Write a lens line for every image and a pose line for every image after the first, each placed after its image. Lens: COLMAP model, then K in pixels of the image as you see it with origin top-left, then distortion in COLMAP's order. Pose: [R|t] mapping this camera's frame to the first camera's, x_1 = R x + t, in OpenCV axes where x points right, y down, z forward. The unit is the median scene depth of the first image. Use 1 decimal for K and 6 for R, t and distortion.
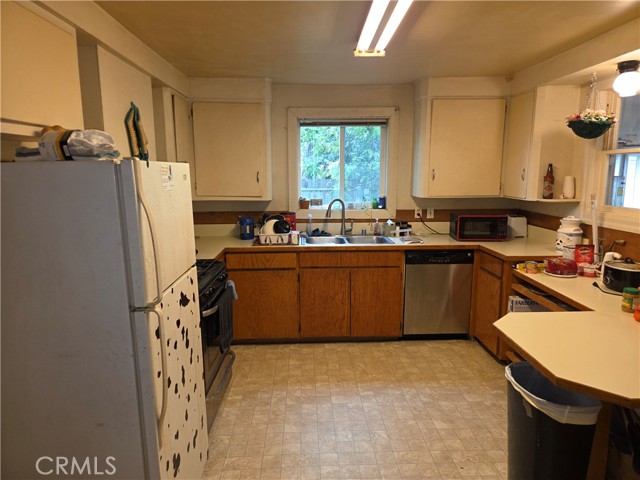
lens RADIAL K [[423.4, 0, 320.0], [0, 423.4, 240.0], [0, 0, 1]] dist [0.060172, -0.047414]
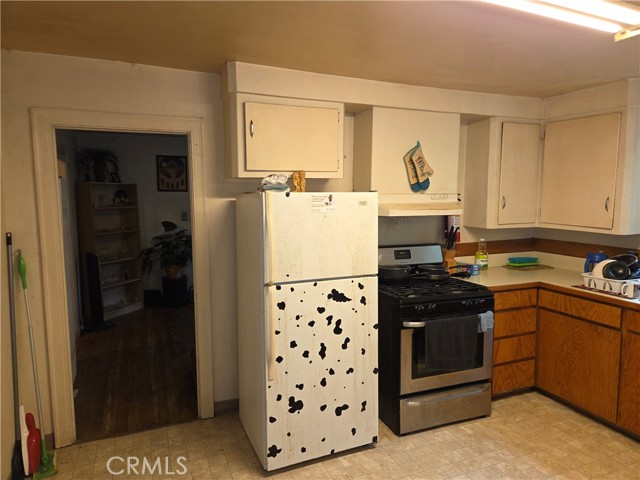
lens RADIAL K [[423.4, 0, 320.0], [0, 423.4, 240.0], [0, 0, 1]] dist [0.060172, -0.047414]
pose [[0.359525, 0.110750, -0.926540, 0.434904], [-0.152335, 0.986577, 0.058816, -0.050937], [0.920617, 0.119999, 0.371570, 0.227259]]
